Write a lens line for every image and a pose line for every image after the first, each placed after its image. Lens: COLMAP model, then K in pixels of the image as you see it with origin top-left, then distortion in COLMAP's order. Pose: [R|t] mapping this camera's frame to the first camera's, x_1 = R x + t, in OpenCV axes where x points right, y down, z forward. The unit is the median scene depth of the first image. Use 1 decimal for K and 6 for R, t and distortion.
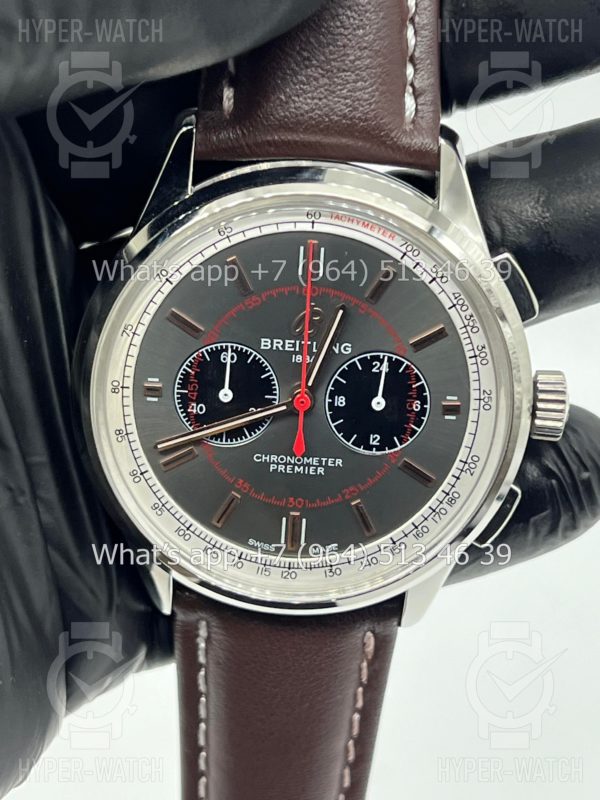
lens RADIAL K [[1856.8, 0, 300.0], [0, 1856.8, 400.0], [0, 0, 1]] dist [0.297752, -0.064988]
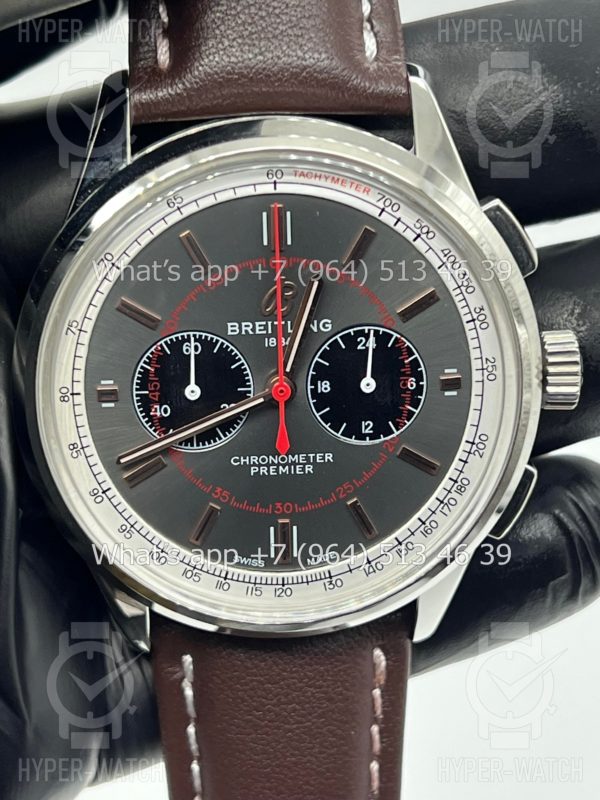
lens RADIAL K [[1856.8, 0, 300.0], [0, 1856.8, 400.0], [0, 0, 1]] dist [0.297752, -0.064988]
pose [[0.994487, -0.095355, 0.043622, -0.028212], [0.096382, 0.995100, -0.022069, 0.025035], [-0.041304, 0.026152, 0.998804, 0.130480]]
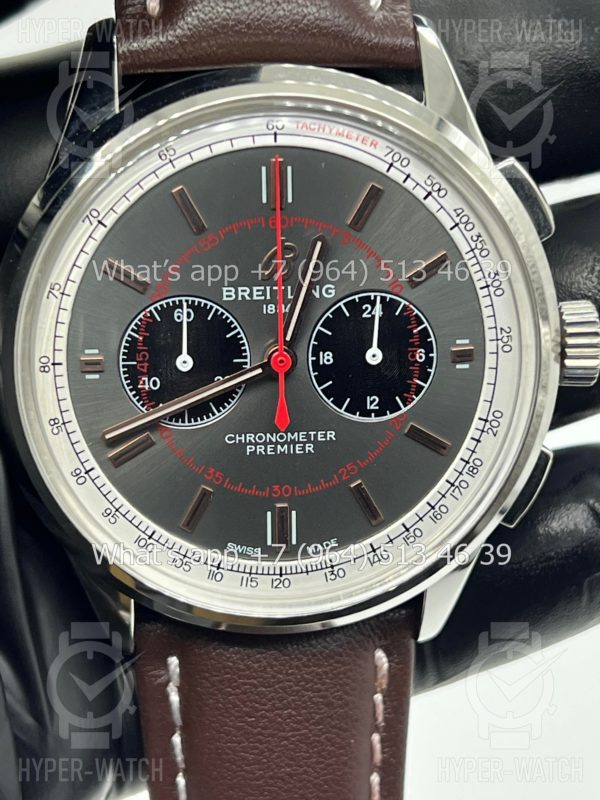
lens RADIAL K [[1856.8, 0, 300.0], [0, 1856.8, 400.0], [0, 0, 1]] dist [0.297752, -0.064988]
pose [[0.992492, -0.091642, 0.081002, -0.056727], [0.096937, 0.993228, -0.064042, 0.069273], [-0.074585, 0.071413, 0.994654, 0.200705]]
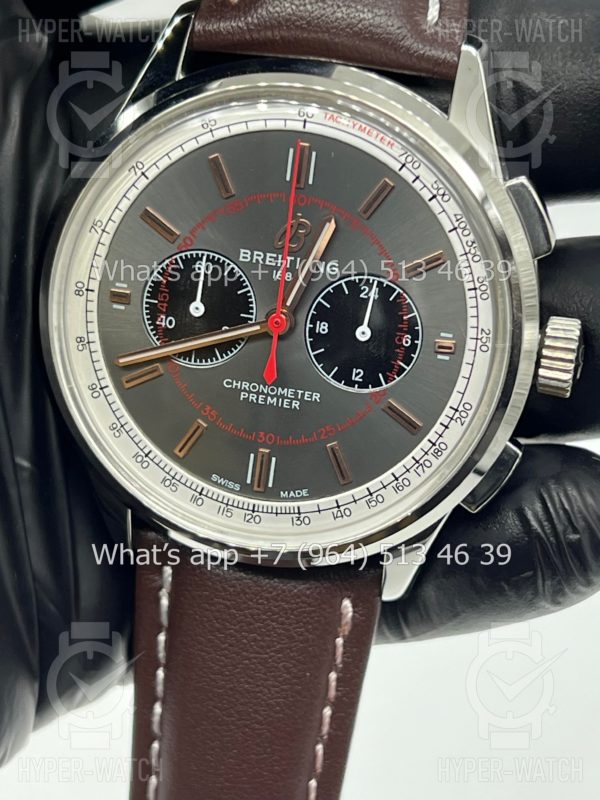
lens RADIAL K [[1856.8, 0, 300.0], [0, 1856.8, 400.0], [0, 0, 1]] dist [0.297752, -0.064988]
pose [[0.985316, 0.094768, -0.142028, 0.142054], [-0.103519, 0.993076, -0.055534, 0.086476], [0.135782, 0.069422, 0.988304, 0.113383]]
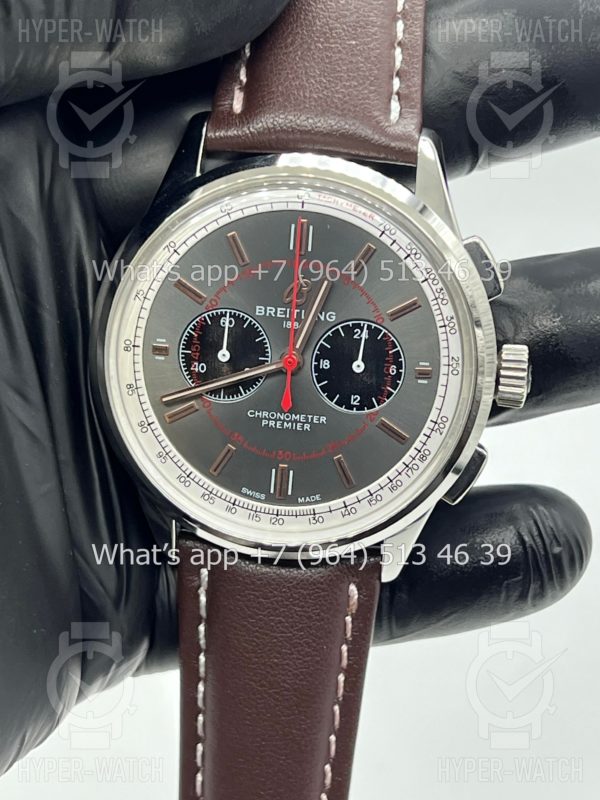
lens RADIAL K [[1856.8, 0, 300.0], [0, 1856.8, 400.0], [0, 0, 1]] dist [0.297752, -0.064988]
pose [[0.996630, 0.027635, -0.077230, 0.094266], [-0.035151, 0.994593, -0.097724, 0.133098], [0.074112, 0.100109, 0.992212, -0.117493]]
